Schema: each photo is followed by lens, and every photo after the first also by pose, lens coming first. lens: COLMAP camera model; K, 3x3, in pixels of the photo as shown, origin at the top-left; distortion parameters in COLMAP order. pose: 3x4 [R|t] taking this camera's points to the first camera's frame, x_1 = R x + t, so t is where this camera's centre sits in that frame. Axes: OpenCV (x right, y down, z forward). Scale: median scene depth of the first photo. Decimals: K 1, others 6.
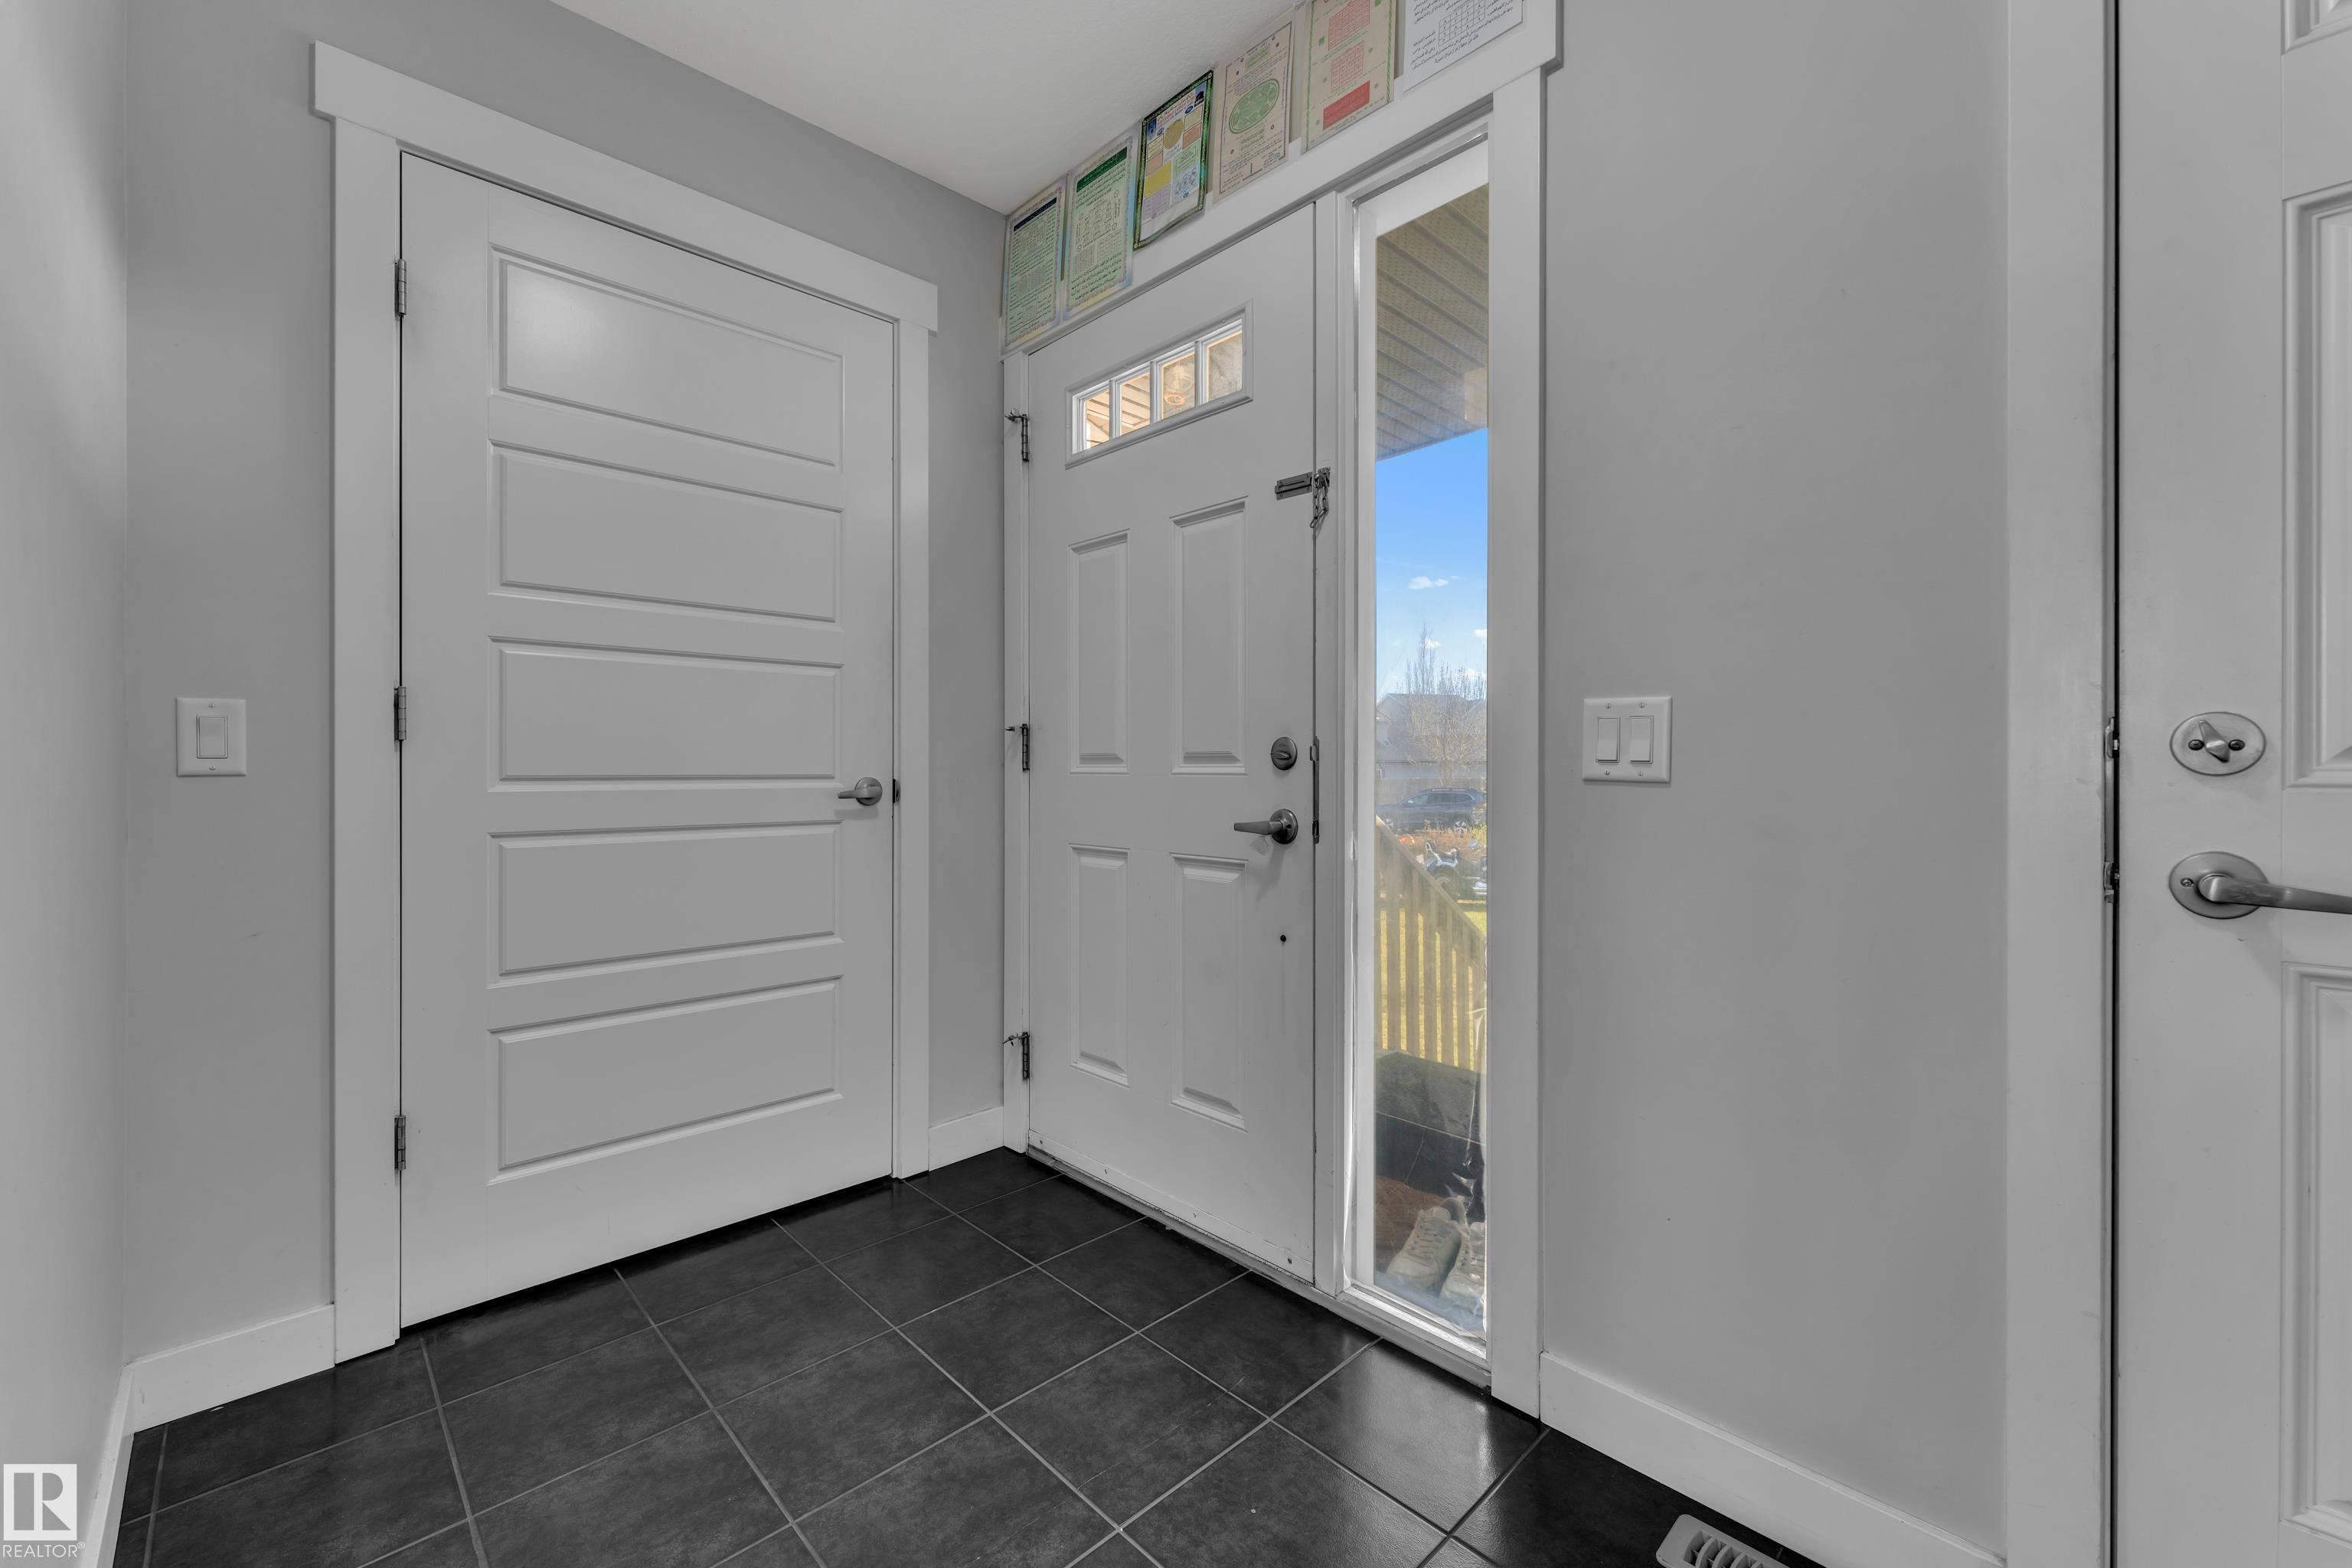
lens RADIAL K [[946.2, 0, 1160.4], [0, 946.2, 770.3], [0, 0, 1]] dist [0.002976, -0.000572]
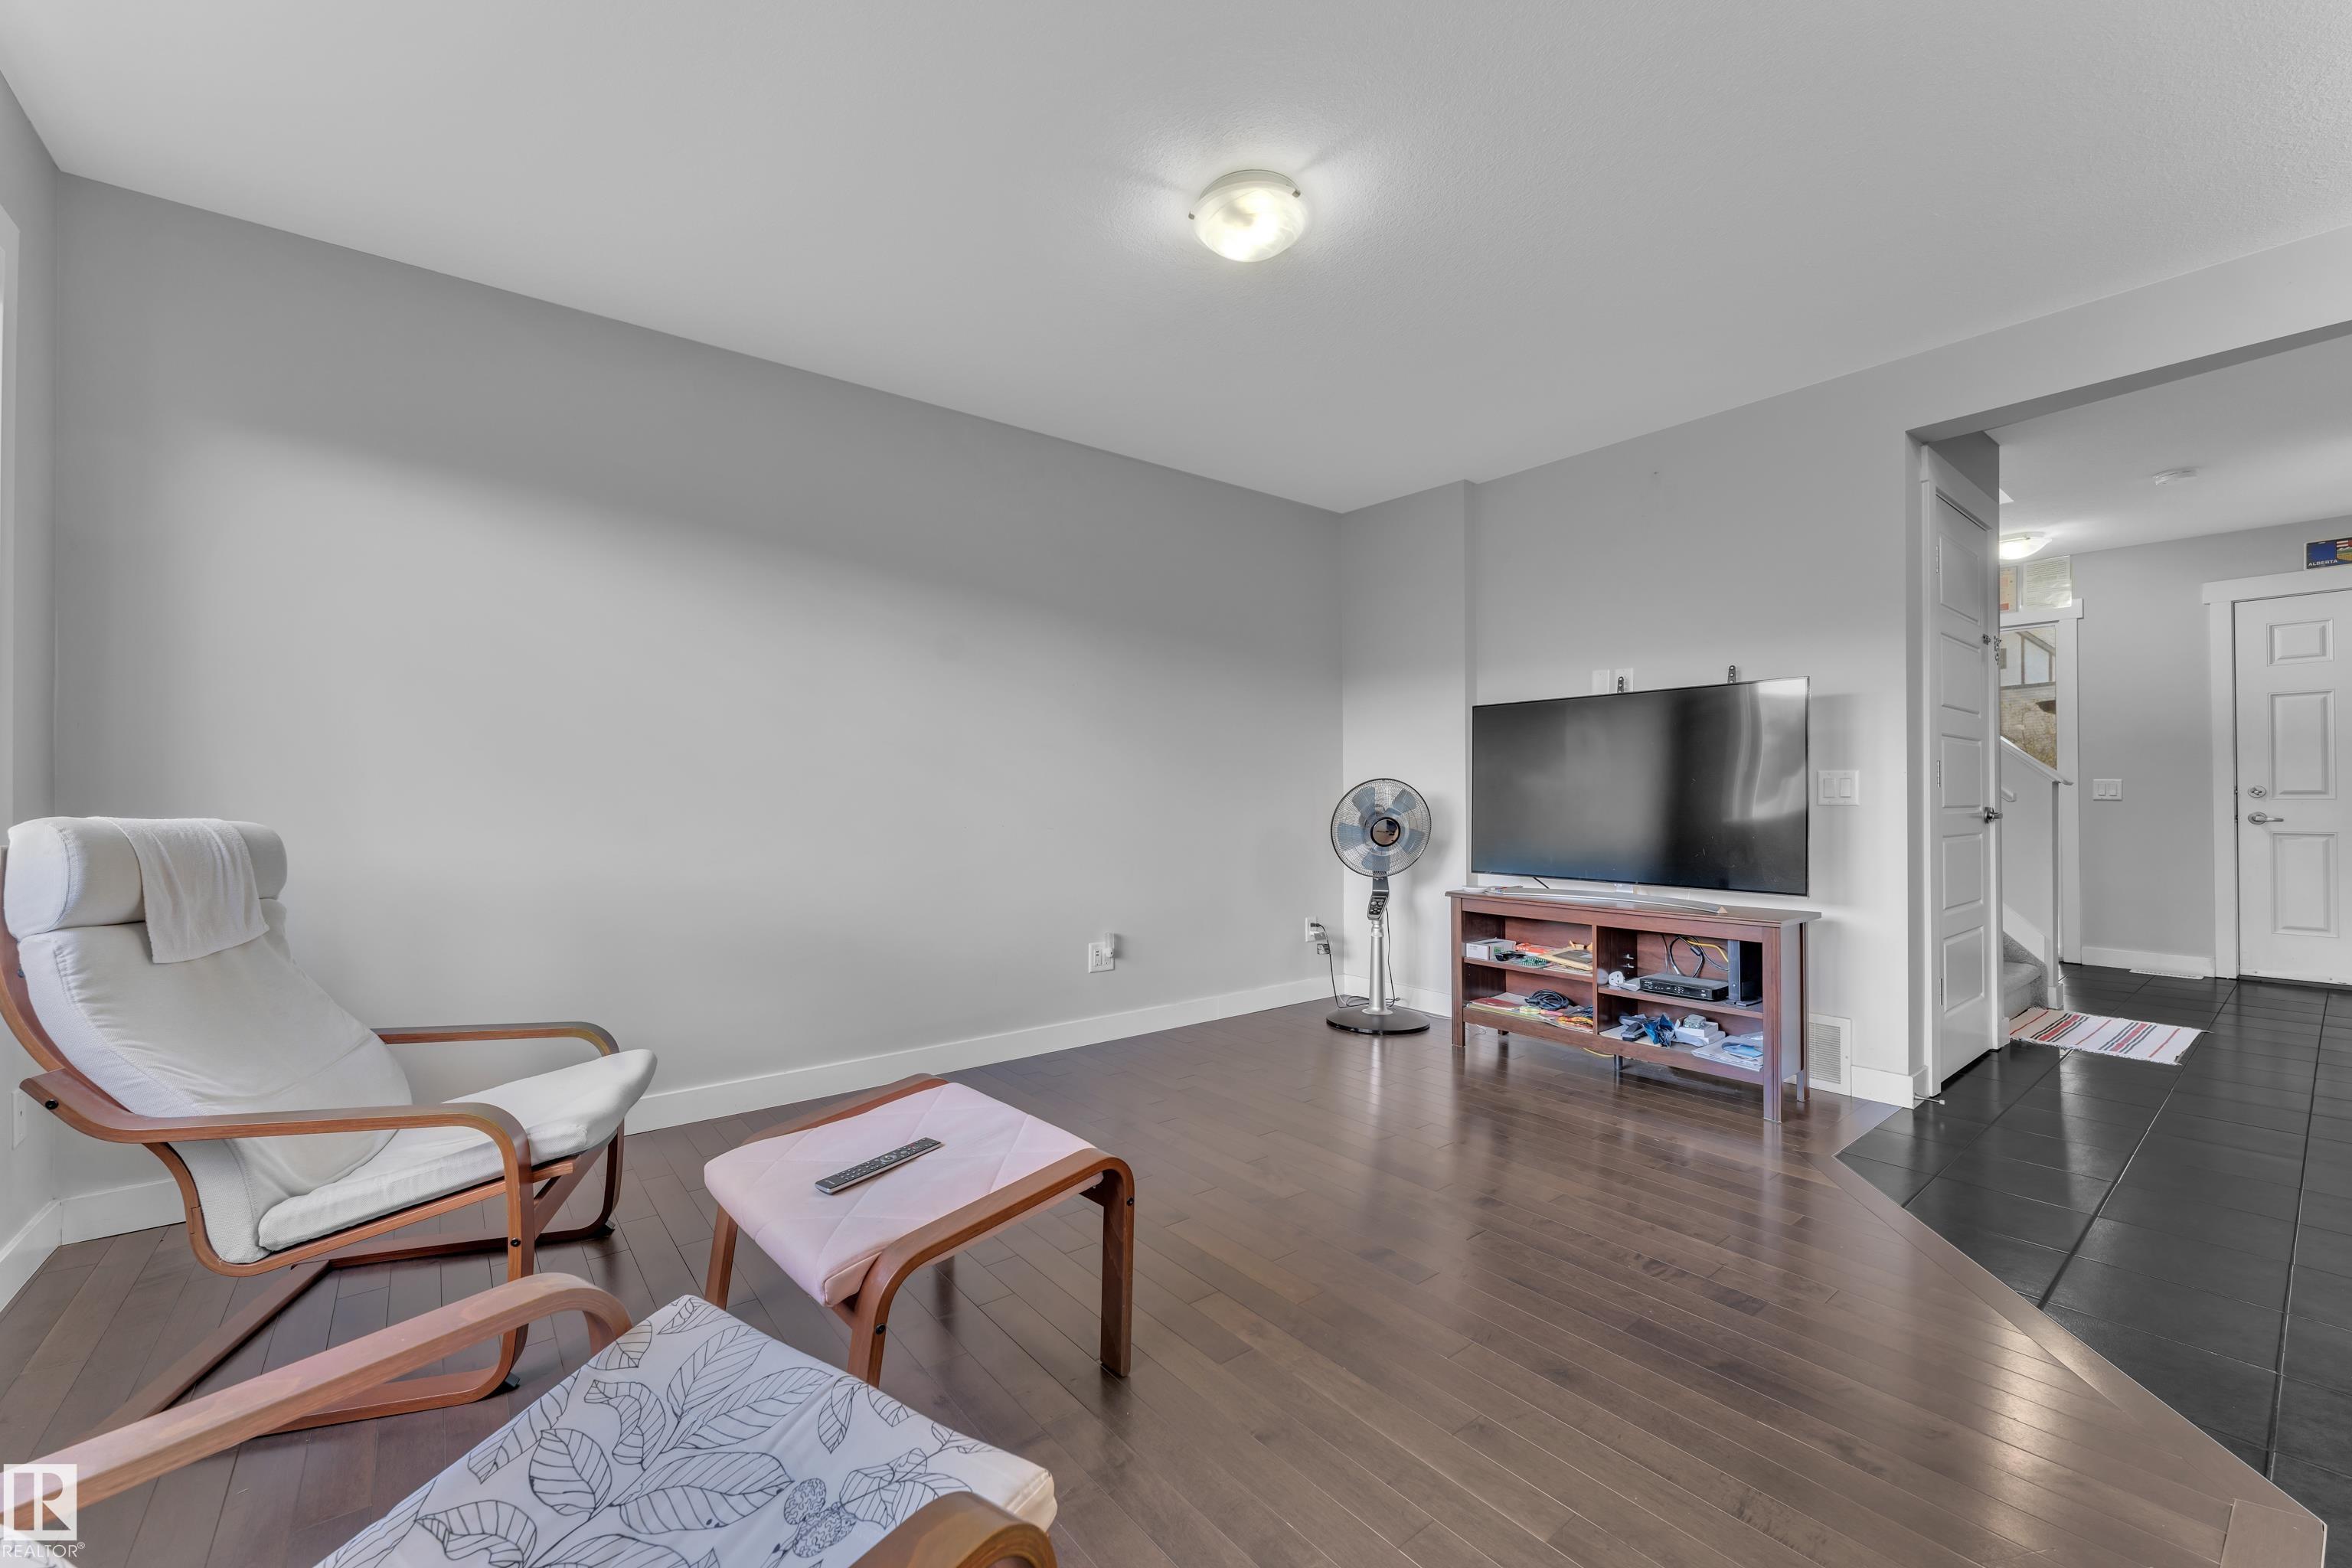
lens RADIAL K [[946.2, 0, 1168.6], [0, 946.2, 794.3], [0, 0, 1]] dist [0.002976, -0.000572]
pose [[0.996151, -0.005003, -0.087514, -2.492924], [0.004289, 0.999956, -0.008344, 0.002958], [0.087552, 0.007936, 0.996128, -2.678294]]
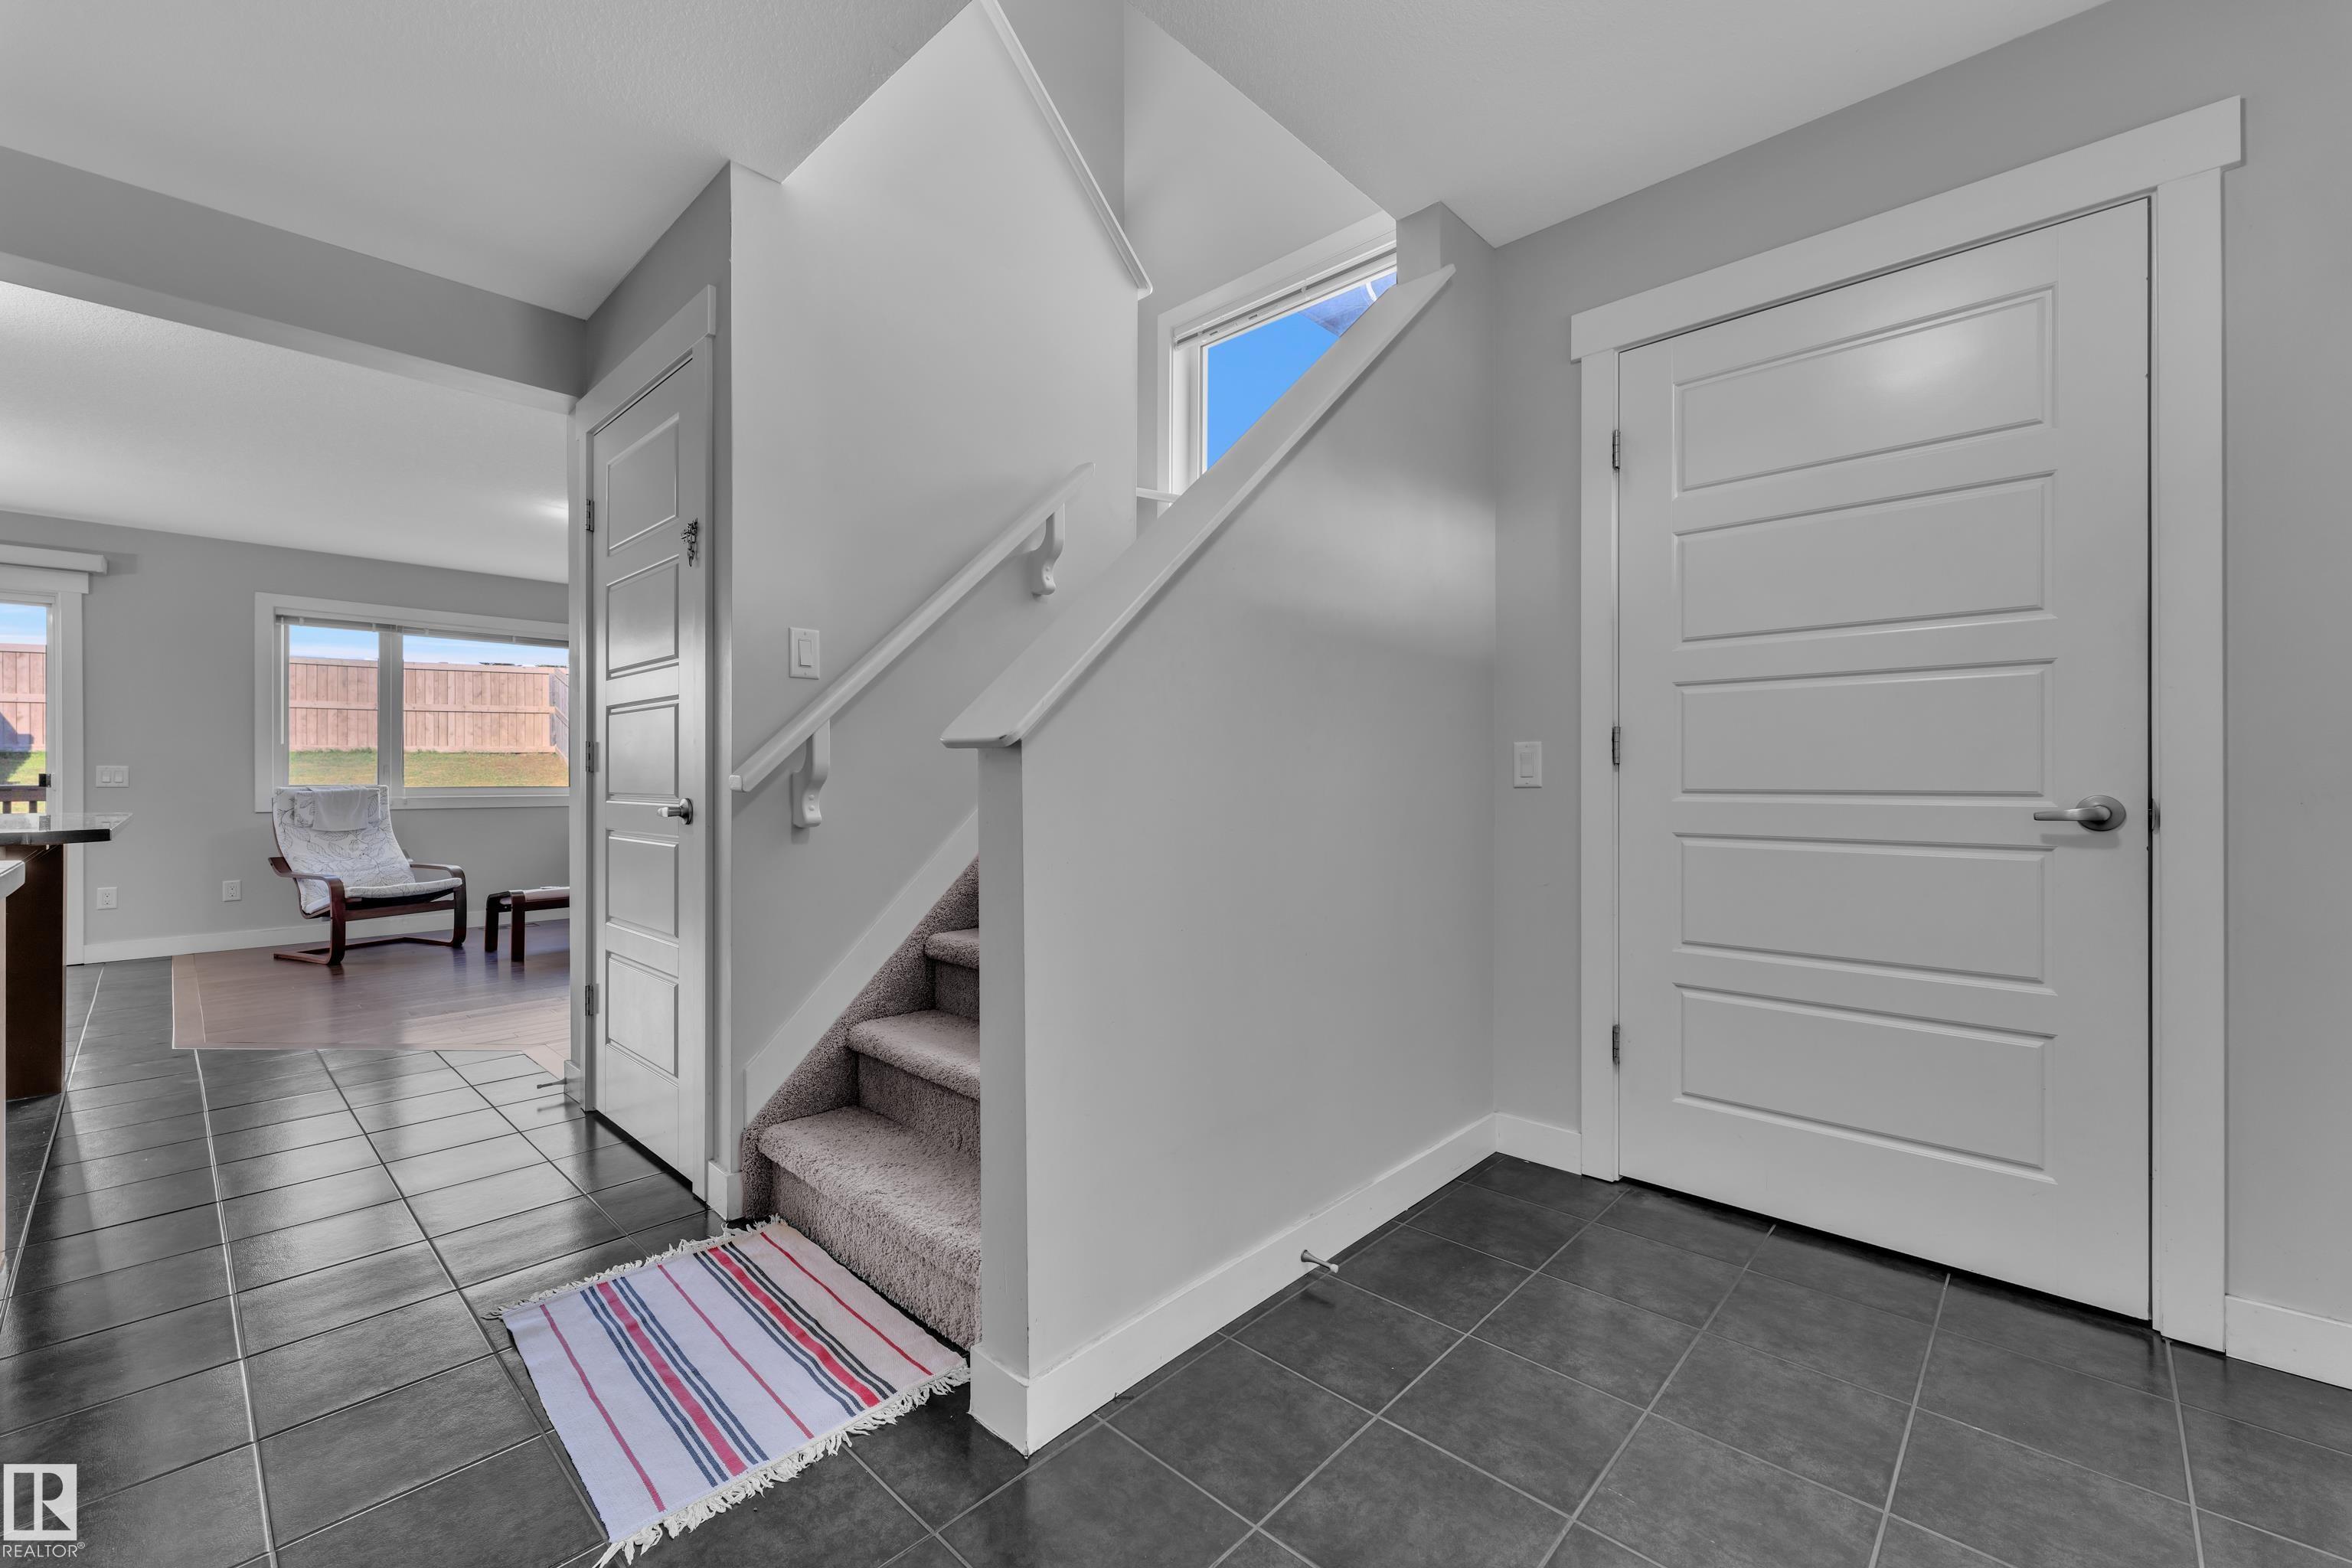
lens RADIAL K [[946.2, 0, 1167.1], [0, 946.2, 775.3], [0, 0, 1]] dist [0.002976, -0.000572]
pose [[0.051740, -0.005163, -0.998647, 0.553265], [-0.001172, 0.999986, -0.005231, -0.005602], [0.998660, 0.001441, 0.051733, 0.228642]]
